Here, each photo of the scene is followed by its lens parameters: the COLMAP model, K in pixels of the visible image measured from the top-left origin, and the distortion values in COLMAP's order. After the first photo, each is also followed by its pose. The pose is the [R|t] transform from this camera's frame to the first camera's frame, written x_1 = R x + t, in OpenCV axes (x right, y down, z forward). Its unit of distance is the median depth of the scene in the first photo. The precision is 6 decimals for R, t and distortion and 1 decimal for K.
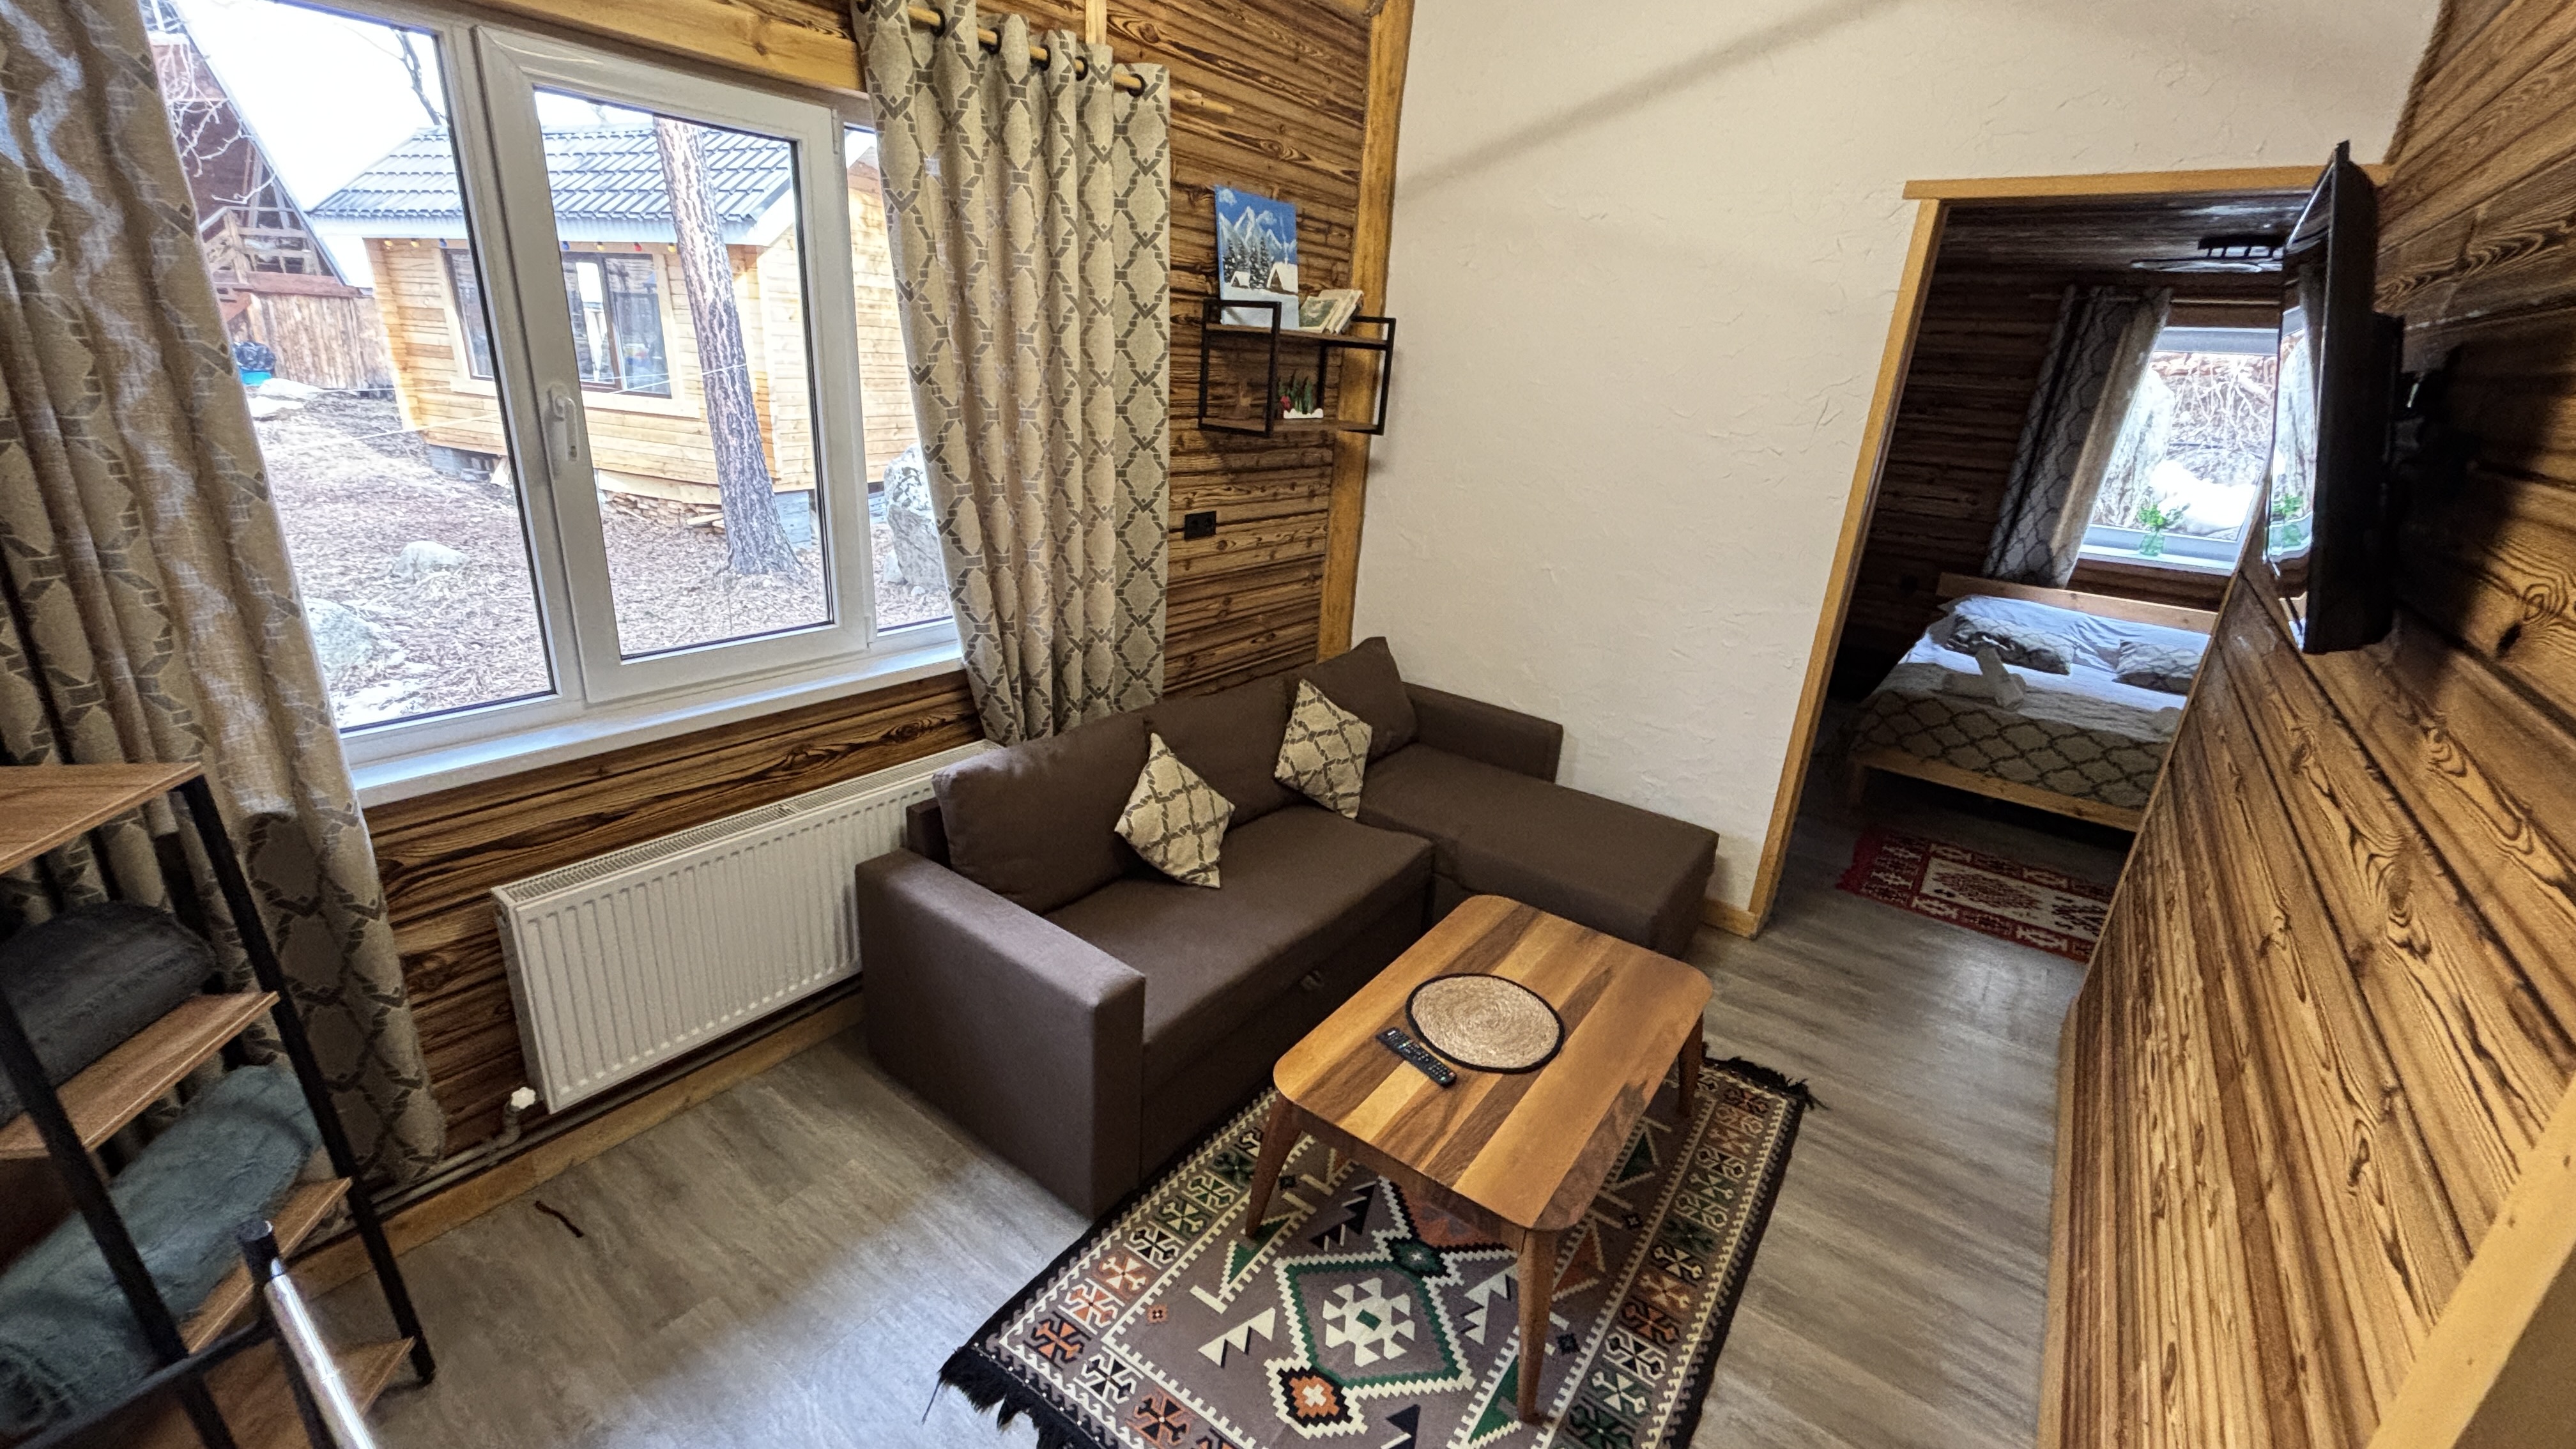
lens RADIAL K [[1046.1, 0, 1284.5], [0, 1046.1, 713.1], [0, 0, 1]] dist [0.002245, 0.000315]
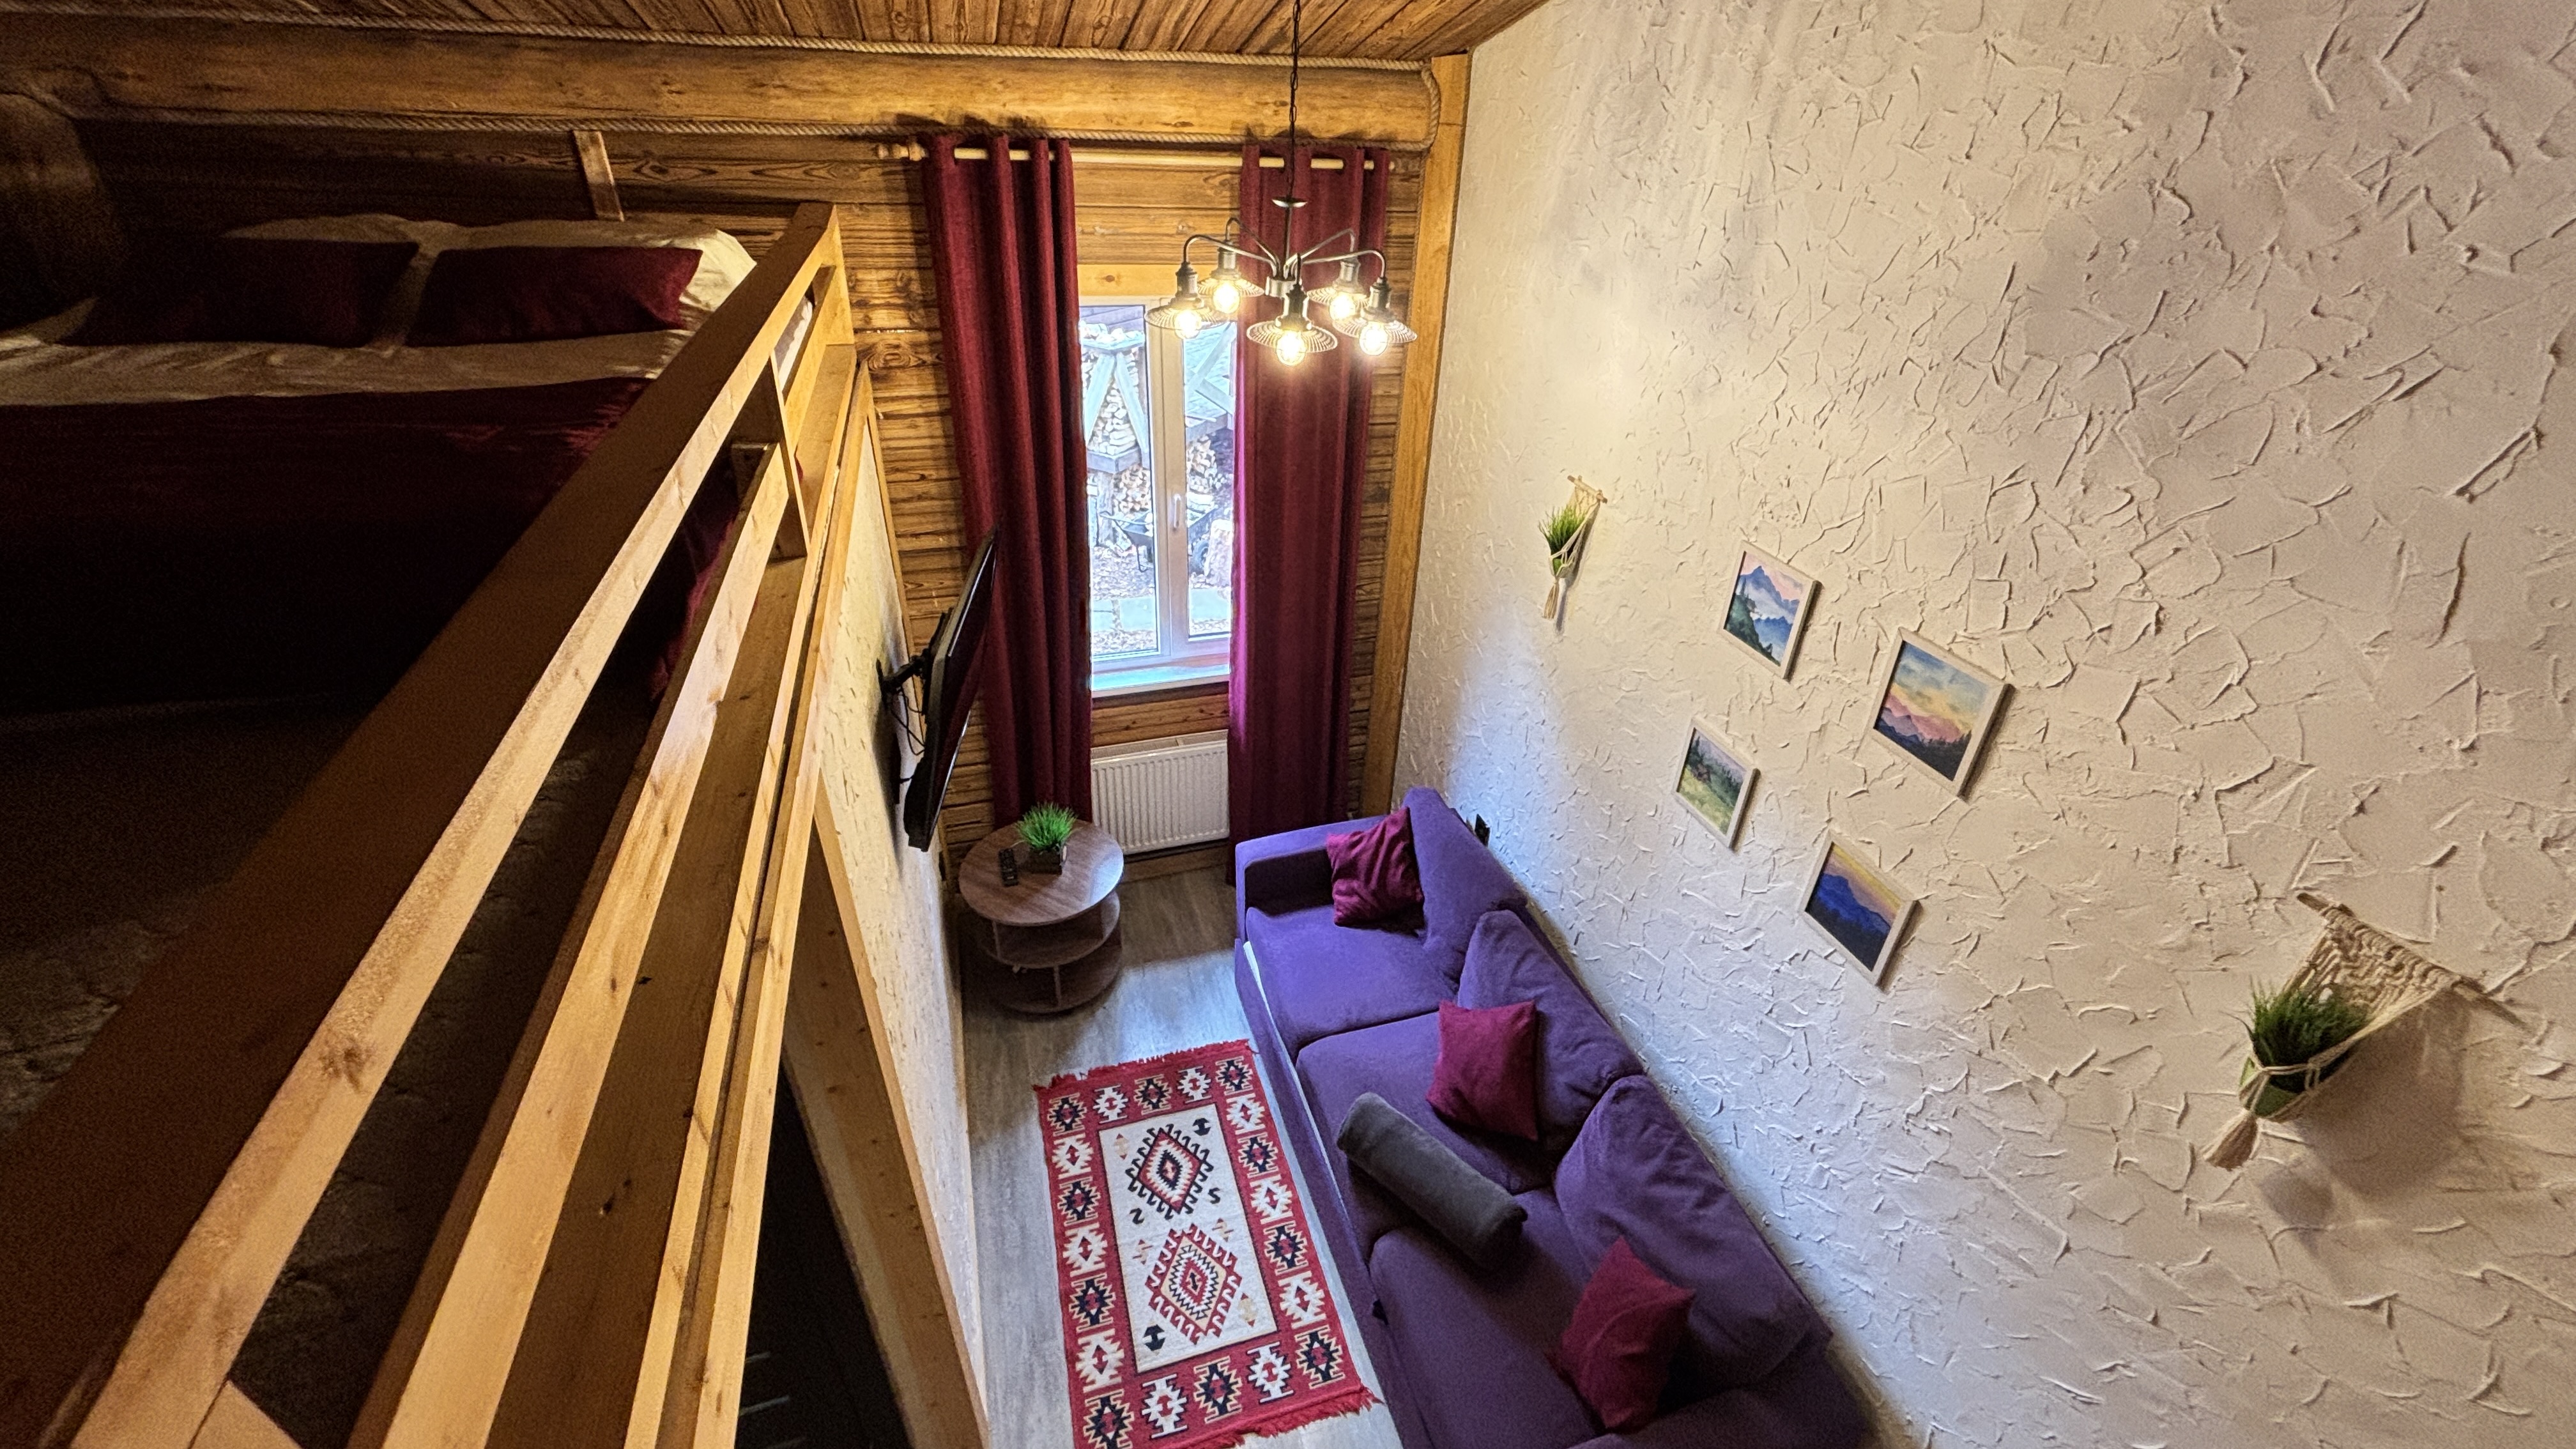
lens RADIAL K [[1046.1, 0, 1284.5], [0, 1046.1, 713.1], [0, 0, 1]] dist [0.002245, 0.000315]
pose [[-0.813118, -0.366646, 0.452117, 0.581557], [0.121337, 0.652882, 0.747678, -0.952066], [-0.569312, 0.662809, -0.486382, 1.489880]]
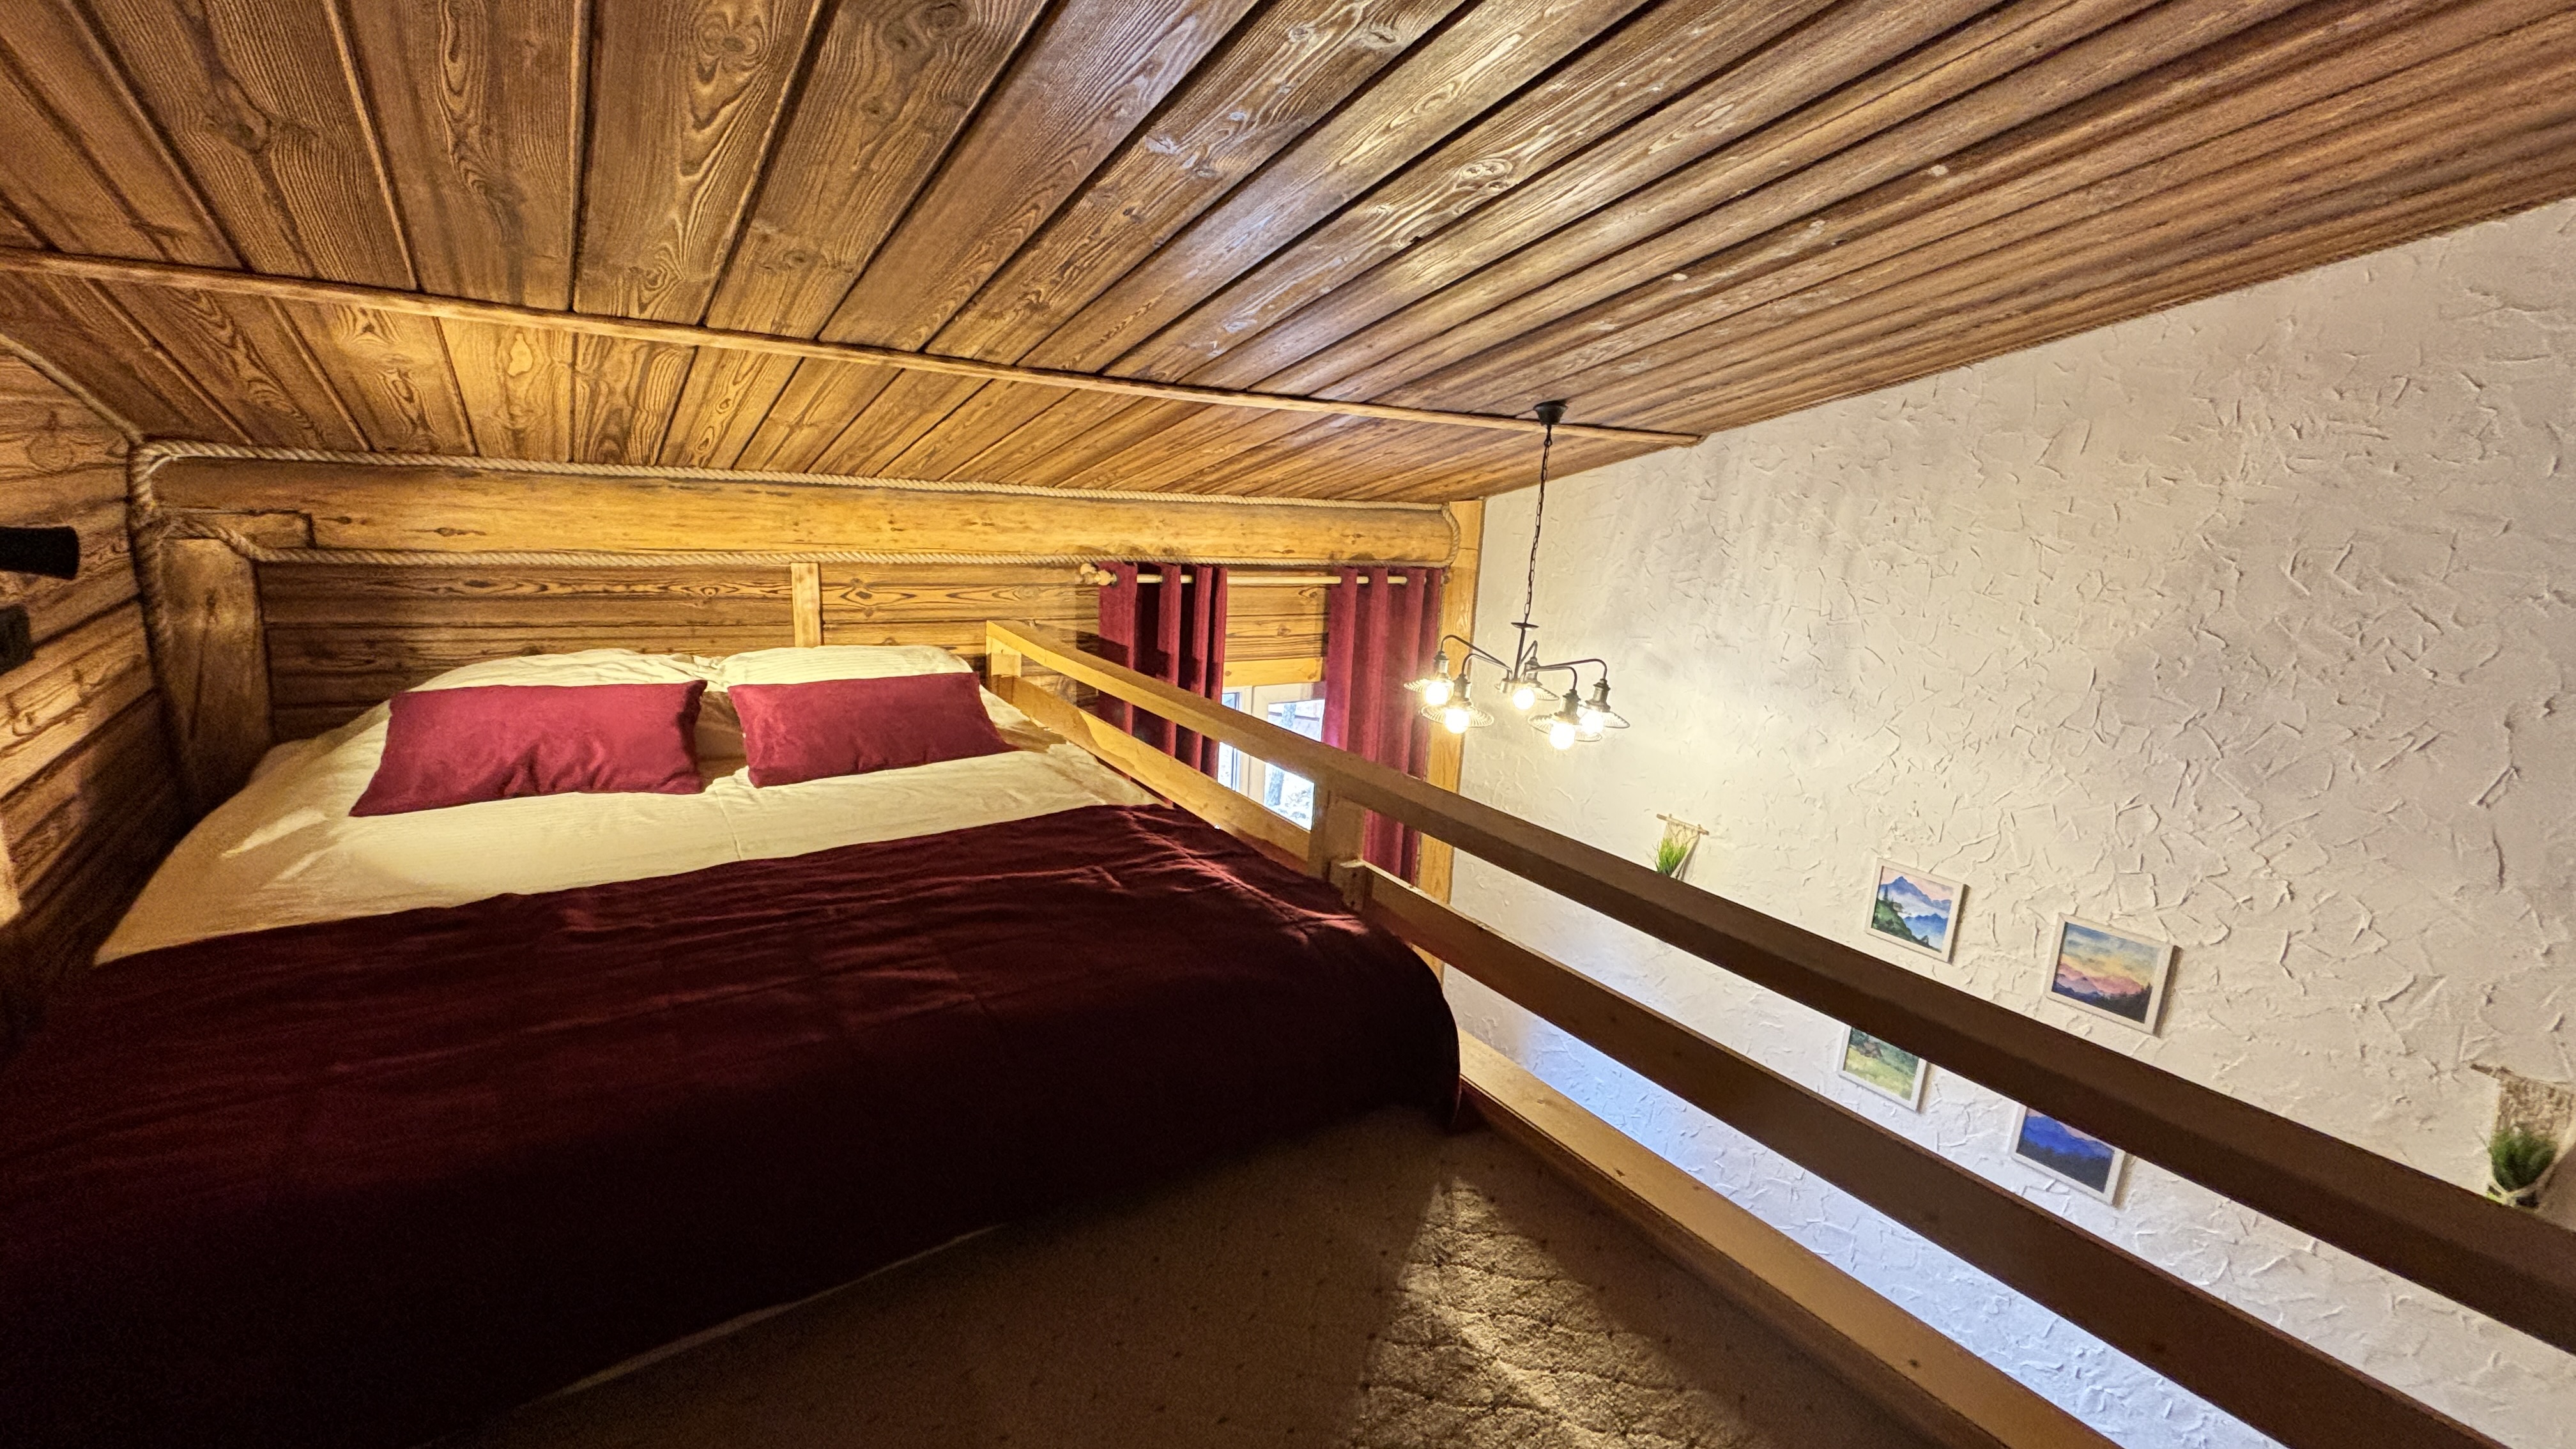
lens RADIAL K [[1030.9, 0, 1294.3], [0, 1030.9, 710.5], [0, 0, 1]] dist [0.001369, 0.000092]
pose [[-0.954550, -0.167500, 0.246532, 1.049529], [-0.011946, 0.847983, 0.529888, -1.061591], [-0.297811, 0.502860, -0.811443, 1.754326]]
